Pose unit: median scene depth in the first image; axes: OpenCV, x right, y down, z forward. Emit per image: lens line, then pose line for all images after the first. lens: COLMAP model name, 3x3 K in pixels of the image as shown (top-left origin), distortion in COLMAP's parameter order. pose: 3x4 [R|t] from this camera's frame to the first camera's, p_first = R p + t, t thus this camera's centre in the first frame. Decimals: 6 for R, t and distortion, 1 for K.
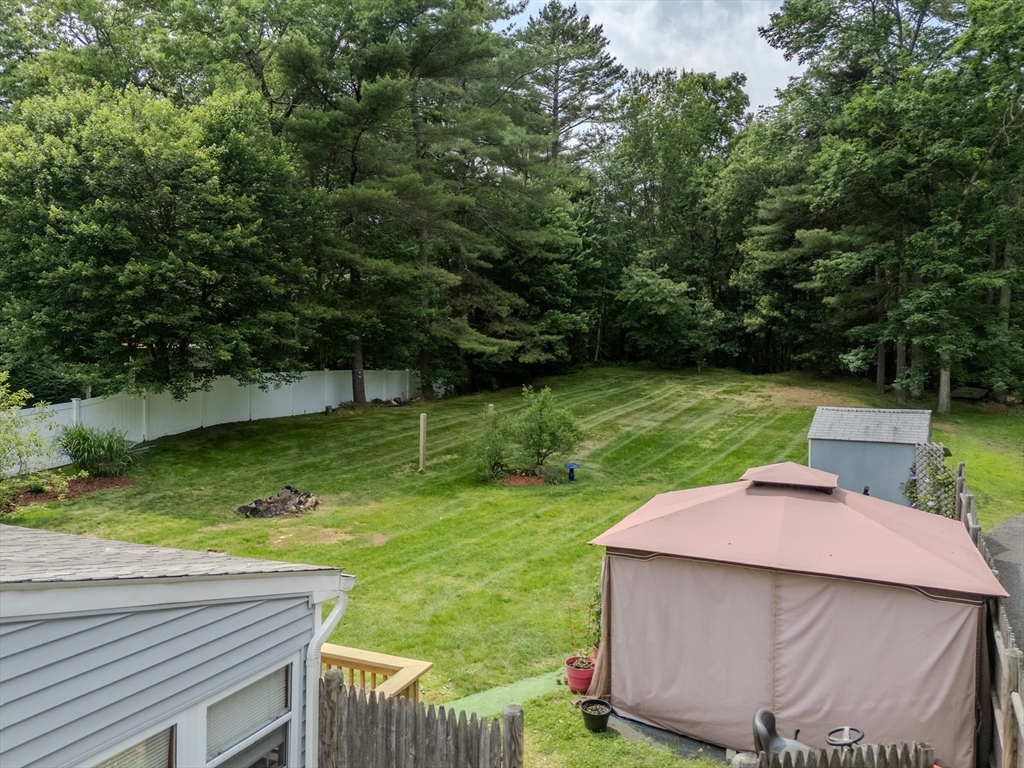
lens RADIAL K [[759.2, 0, 515.3], [0, 759.2, 387.0], [0, 0, 1]] dist [0.068183, -0.050225]
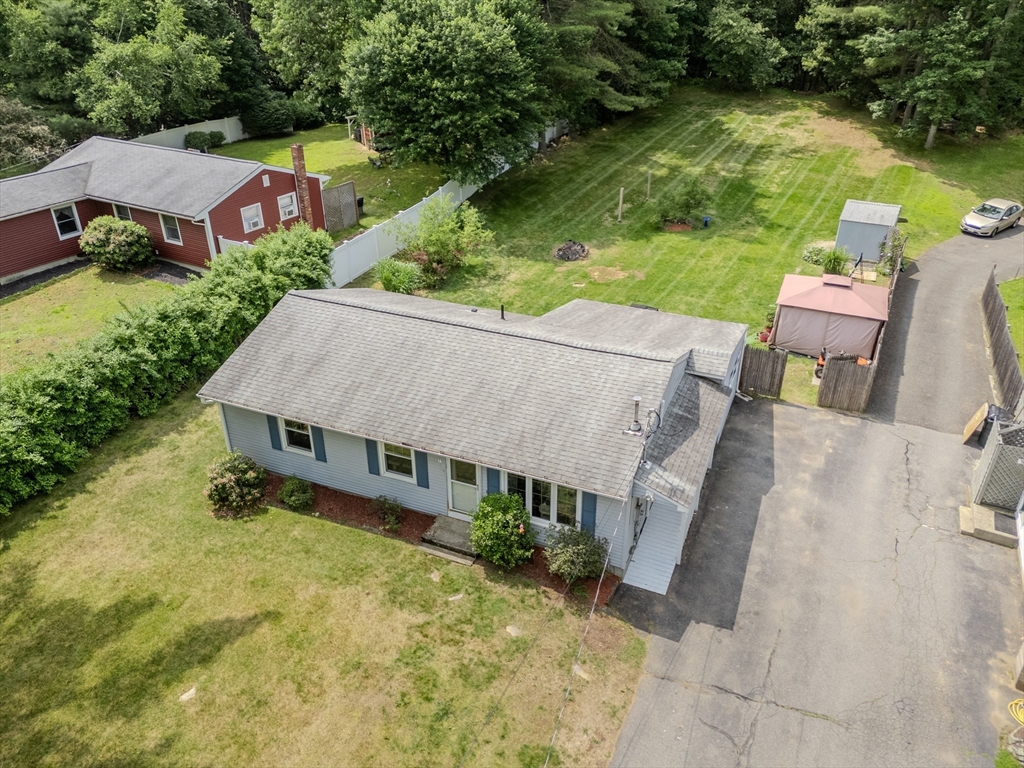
lens RADIAL K [[759.2, 0, 512.0], [0, 759.2, 385.3], [0, 0, 1]] dist [0.068183, -0.050225]
pose [[0.999877, -0.013534, 0.007983, -0.265956], [0.008303, 0.886415, 0.462817, -0.253876], [-0.013340, -0.462694, 0.886418, -0.524591]]
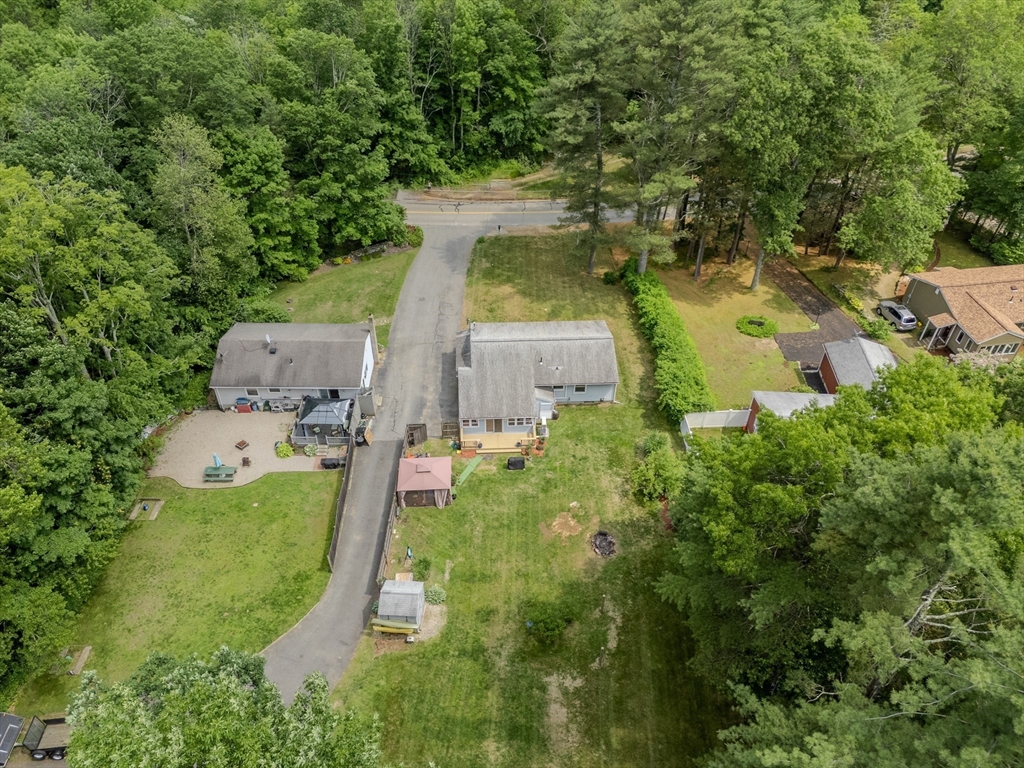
lens RADIAL K [[759.2, 0, 511.0], [0, 759.2, 381.7], [0, 0, 1]] dist [0.068183, -0.050225]
pose [[-0.892202, 0.284498, -0.350765, 0.421142], [-0.026203, 0.742739, 0.669069, -1.135260], [0.450876, 0.606135, -0.655218, 1.231342]]
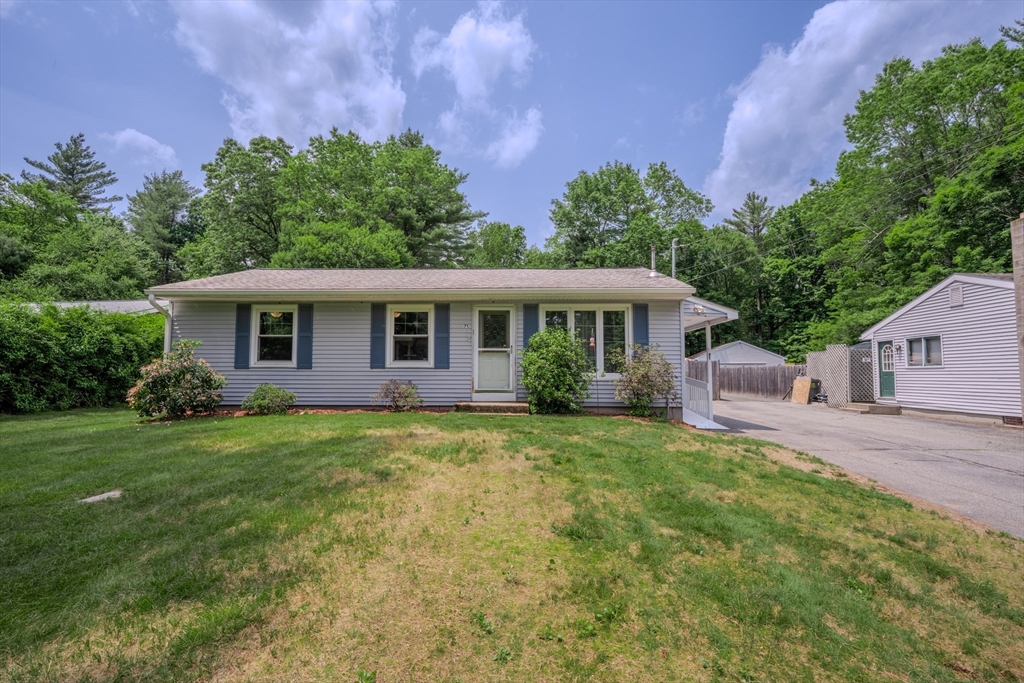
lens RADIAL K [[475.6, 0, 509.6], [0, 475.6, 346.5], [0, 0, 1]] dist [0.000767, -0.000971]
pose [[0.925240, 0.019183, 0.378898, -0.403844], [0.012335, 0.996672, -0.080582, 0.082476], [-0.379182, 0.079232, 0.921924, -0.362330]]
